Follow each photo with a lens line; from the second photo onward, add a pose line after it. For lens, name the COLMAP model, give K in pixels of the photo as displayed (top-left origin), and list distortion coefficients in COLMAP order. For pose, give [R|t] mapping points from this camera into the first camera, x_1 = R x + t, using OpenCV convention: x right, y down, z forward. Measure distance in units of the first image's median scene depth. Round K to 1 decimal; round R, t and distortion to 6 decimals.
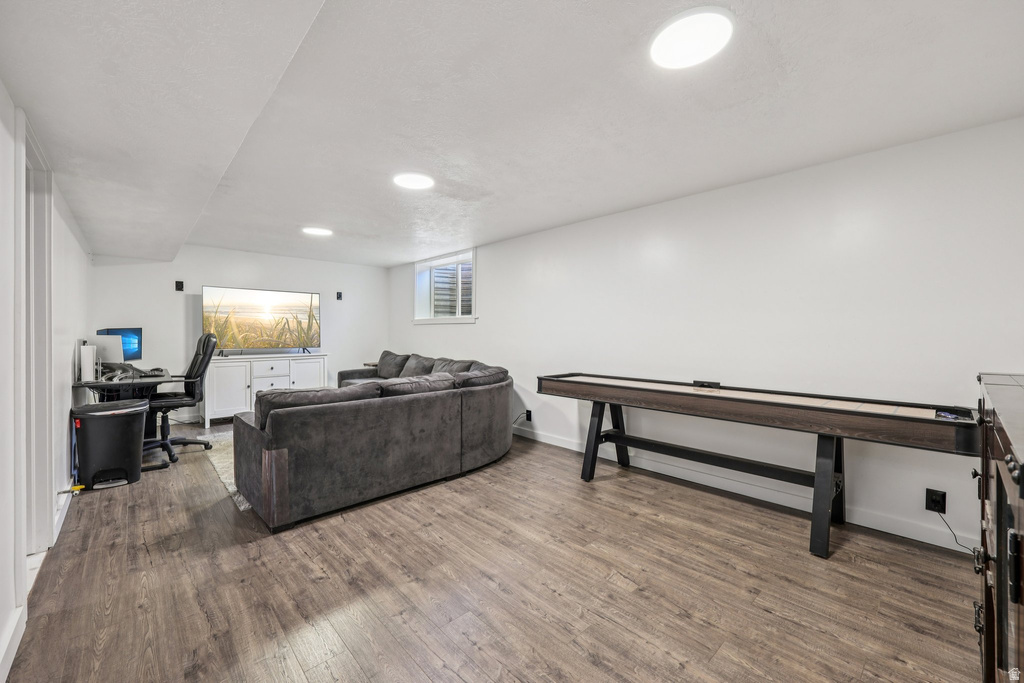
lens RADIAL K [[408.1, 0, 512.6], [0, 408.1, 339.1], [0, 0, 1]] dist [-0.002814, -0.000123]
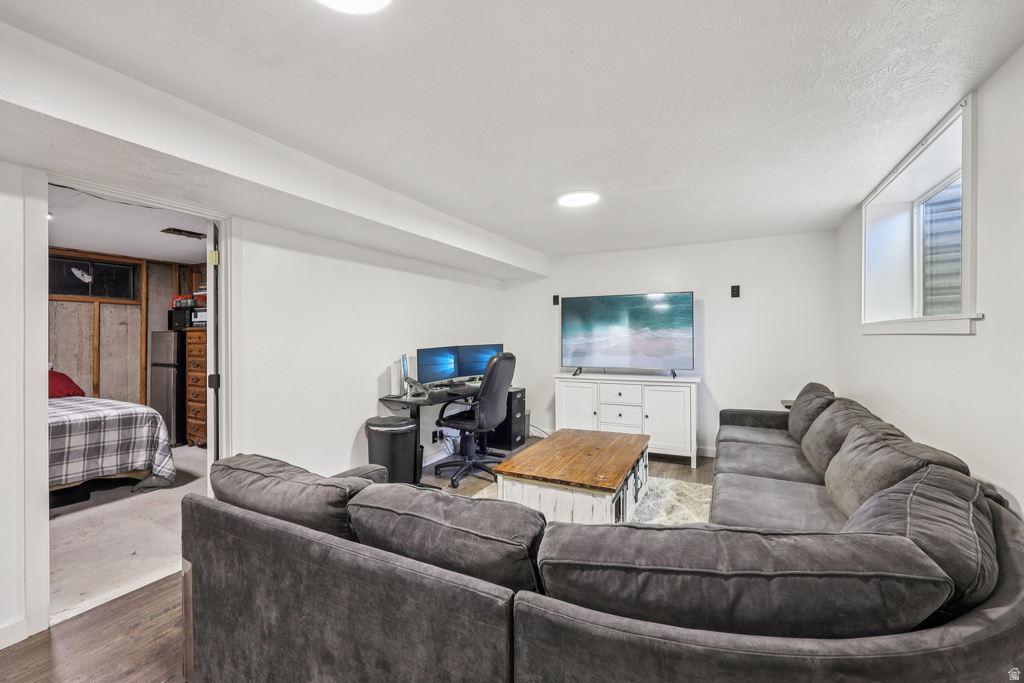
lens RADIAL K [[408.1, 0, 514.1], [0, 408.1, 342.7], [0, 0, 1]] dist [-0.002814, -0.000123]
pose [[0.336349, 0.004837, -0.941725, 0.073697], [0.000230, 0.999986, 0.005218, -0.028845], [0.941738, -0.001972, 0.336343, 0.483048]]
